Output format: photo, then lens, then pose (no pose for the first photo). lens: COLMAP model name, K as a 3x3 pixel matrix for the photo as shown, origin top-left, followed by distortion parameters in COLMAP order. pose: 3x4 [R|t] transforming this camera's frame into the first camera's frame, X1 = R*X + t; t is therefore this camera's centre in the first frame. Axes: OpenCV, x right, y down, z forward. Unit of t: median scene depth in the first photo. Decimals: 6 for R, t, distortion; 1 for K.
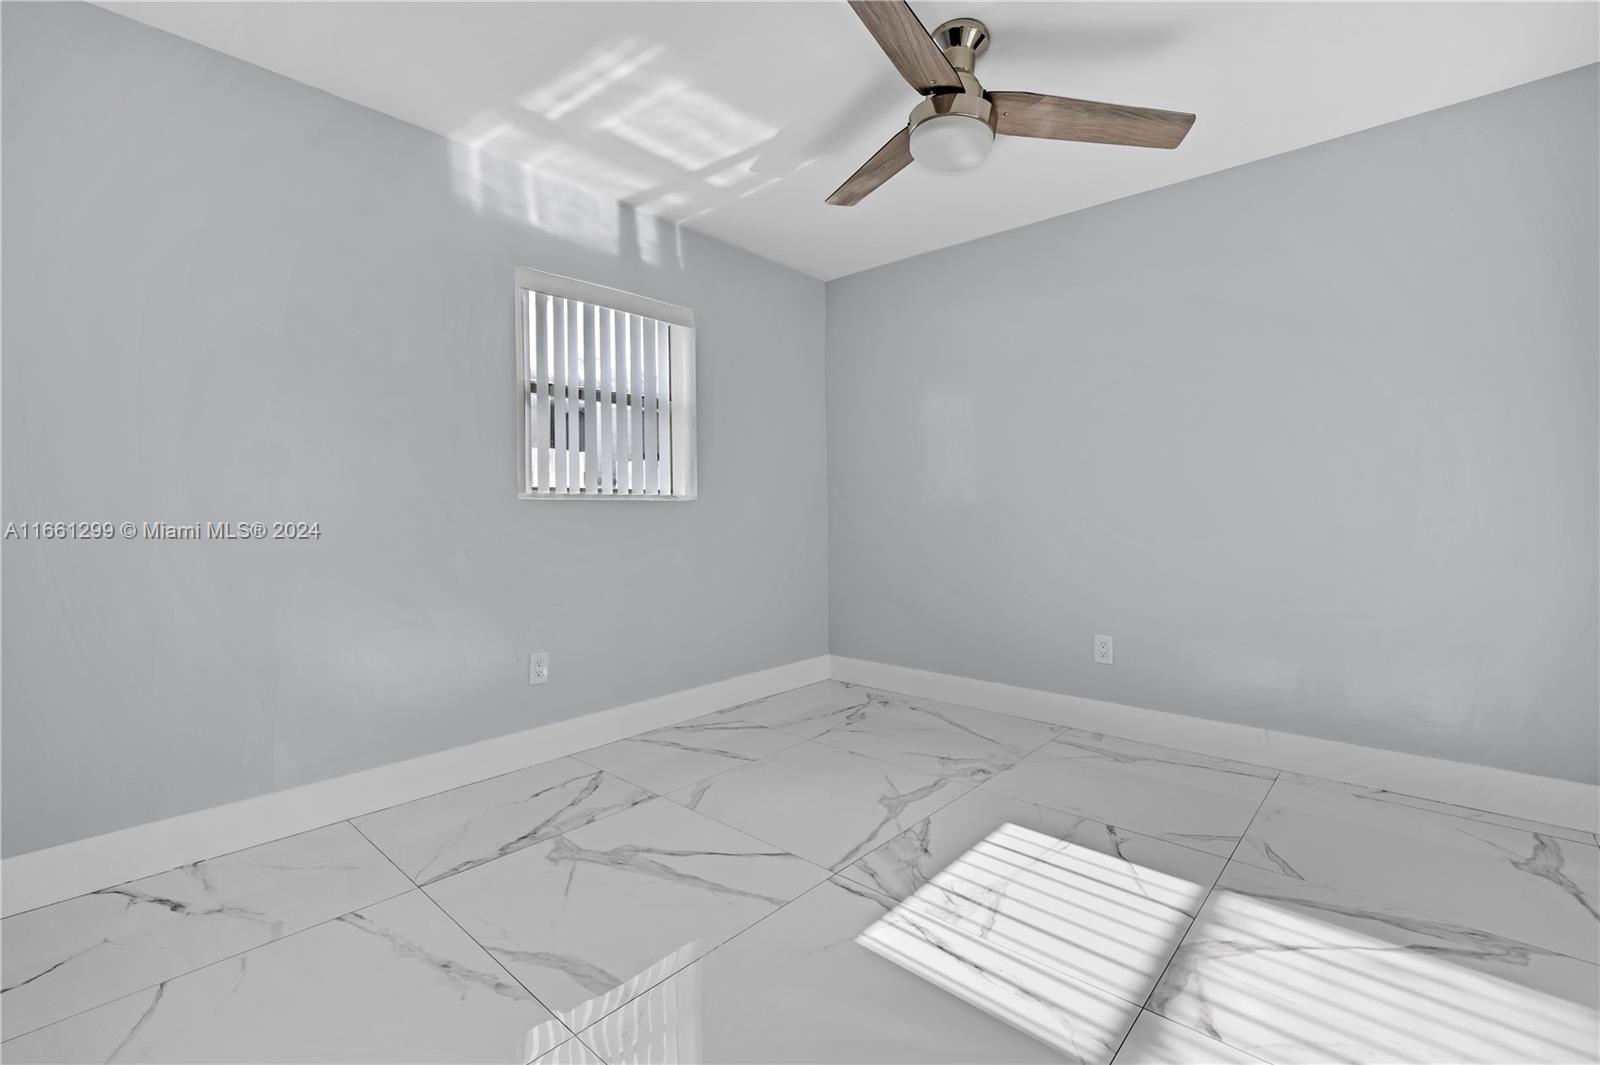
lens RADIAL K [[700.8, 0, 800.9], [0, 700.8, 511.8], [0, 0, 1]] dist [-0.001170, -0.000399]
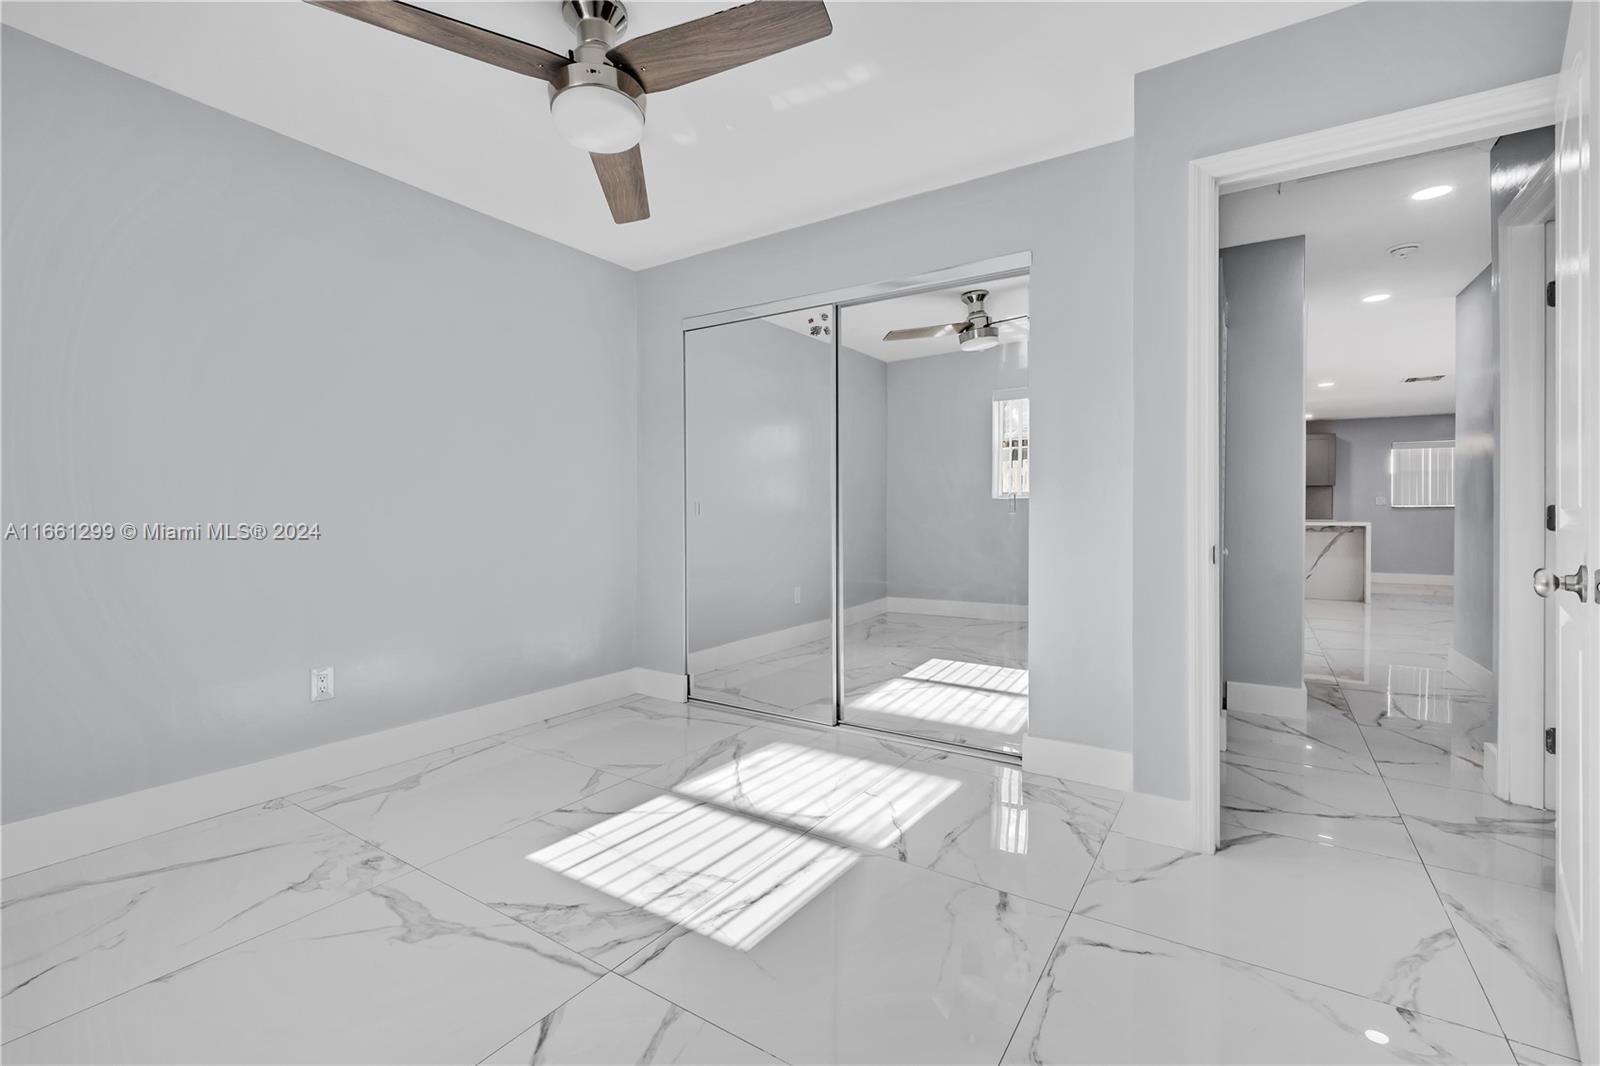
lens RADIAL K [[700.8, 0, 800.9], [0, 700.8, 512.3], [0, 0, 1]] dist [-0.001170, -0.000399]
pose [[-0.151418, 0.007281, 0.988443, -0.823301], [0.004956, 0.999966, -0.006606, 0.003154], [-0.988457, 0.003899, -0.151449, 0.967684]]
